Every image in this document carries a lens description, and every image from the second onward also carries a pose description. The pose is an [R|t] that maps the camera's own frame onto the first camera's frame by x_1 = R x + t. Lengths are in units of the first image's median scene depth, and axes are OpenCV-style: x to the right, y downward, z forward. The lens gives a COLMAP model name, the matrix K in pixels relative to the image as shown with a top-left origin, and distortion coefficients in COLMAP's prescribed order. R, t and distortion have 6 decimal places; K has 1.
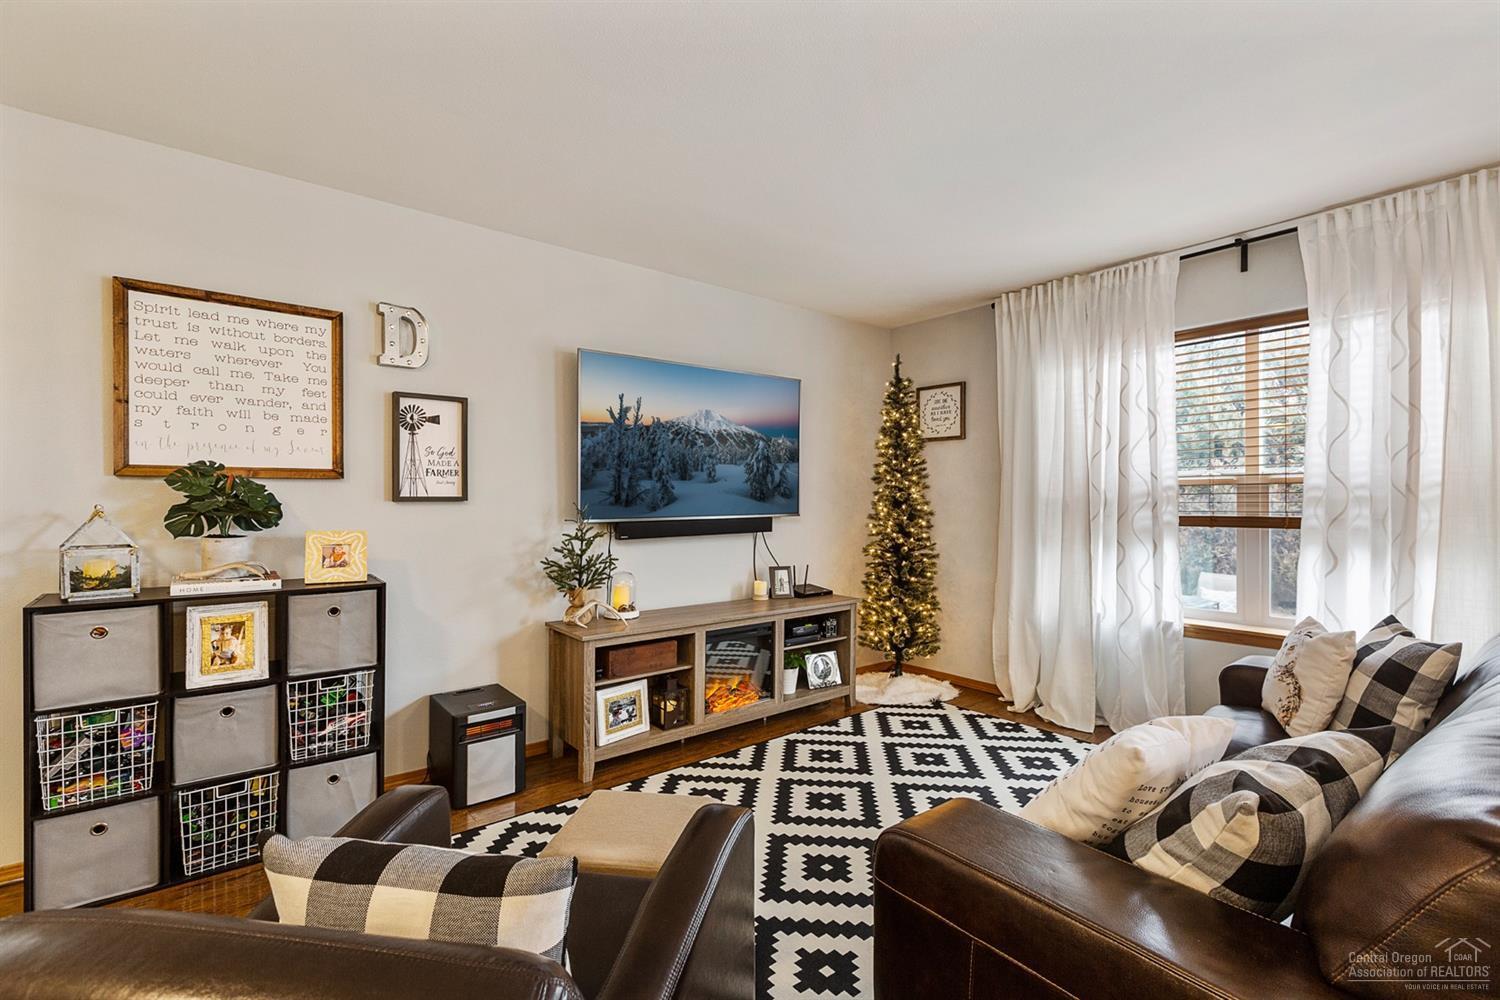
lens RADIAL K [[667.3, 0, 751.6], [0, 667.3, 500.5], [0, 0, 1]] dist [0.000357, -0.000149]
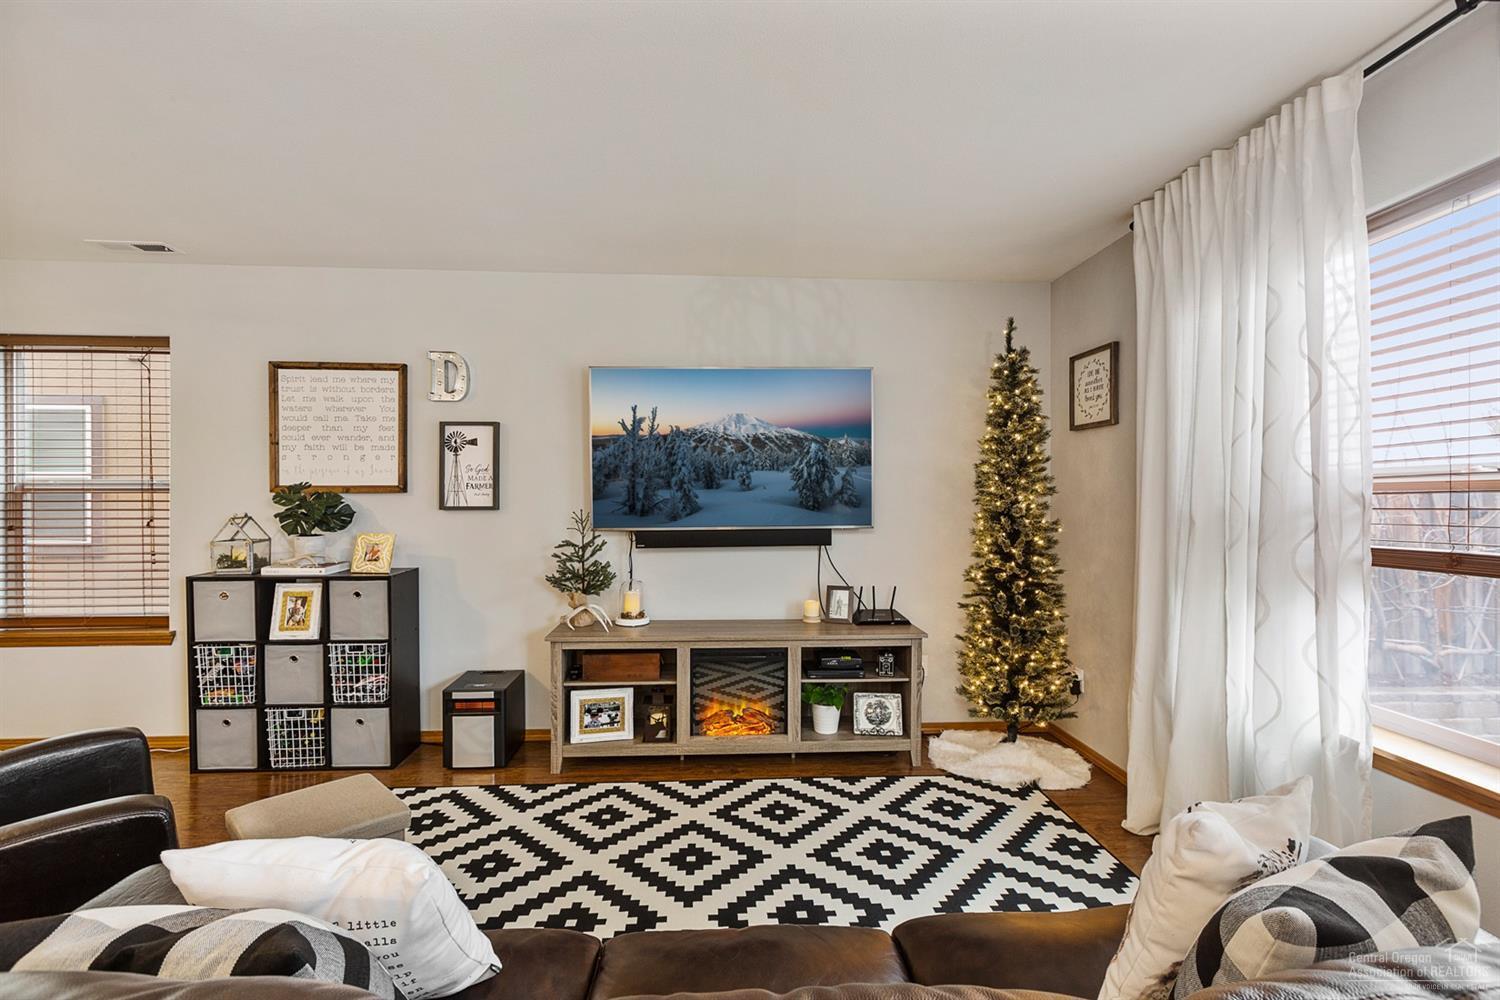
lens RADIAL K [[672.4, 0, 748.9], [0, 672.4, 504.6], [0, 0, 1]] dist [-0.000188, -0.000090]
pose [[0.811830, 0.005057, -0.583873, 0.550064], [-0.001738, 0.999979, 0.006244, -0.015122], [0.583892, -0.004054, 0.811821, 0.266465]]
